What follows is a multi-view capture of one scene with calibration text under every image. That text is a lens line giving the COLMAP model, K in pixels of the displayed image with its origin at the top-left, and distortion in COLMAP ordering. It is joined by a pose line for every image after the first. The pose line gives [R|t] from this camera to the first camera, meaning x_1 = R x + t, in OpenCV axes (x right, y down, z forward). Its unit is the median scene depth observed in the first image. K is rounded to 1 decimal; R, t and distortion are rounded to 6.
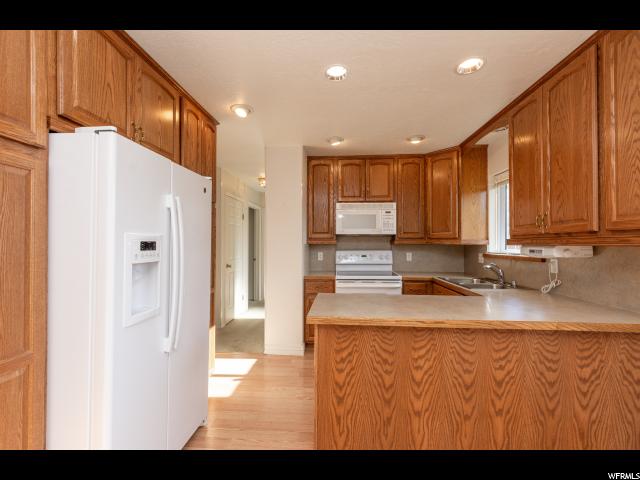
lens RADIAL K [[283.5, 0, 318.9], [0, 283.5, 240.7], [0, 0, 1]] dist [-0.000471, -0.000502]
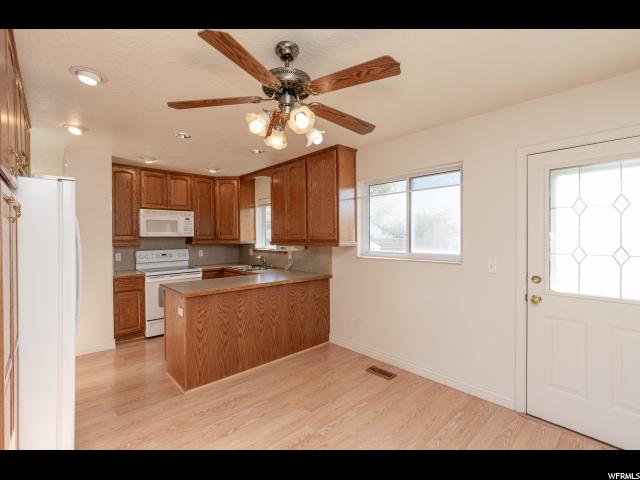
lens RADIAL K [[293.8, 0, 316.3], [0, 293.8, 239.3], [0, 0, 1]] dist [-0.002743, -0.000349]
pose [[0.687790, -0.013314, 0.725787, -0.394370], [-0.000144, 0.999829, 0.018478, -0.043576], [-0.725910, -0.012814, 0.687671, -0.399582]]
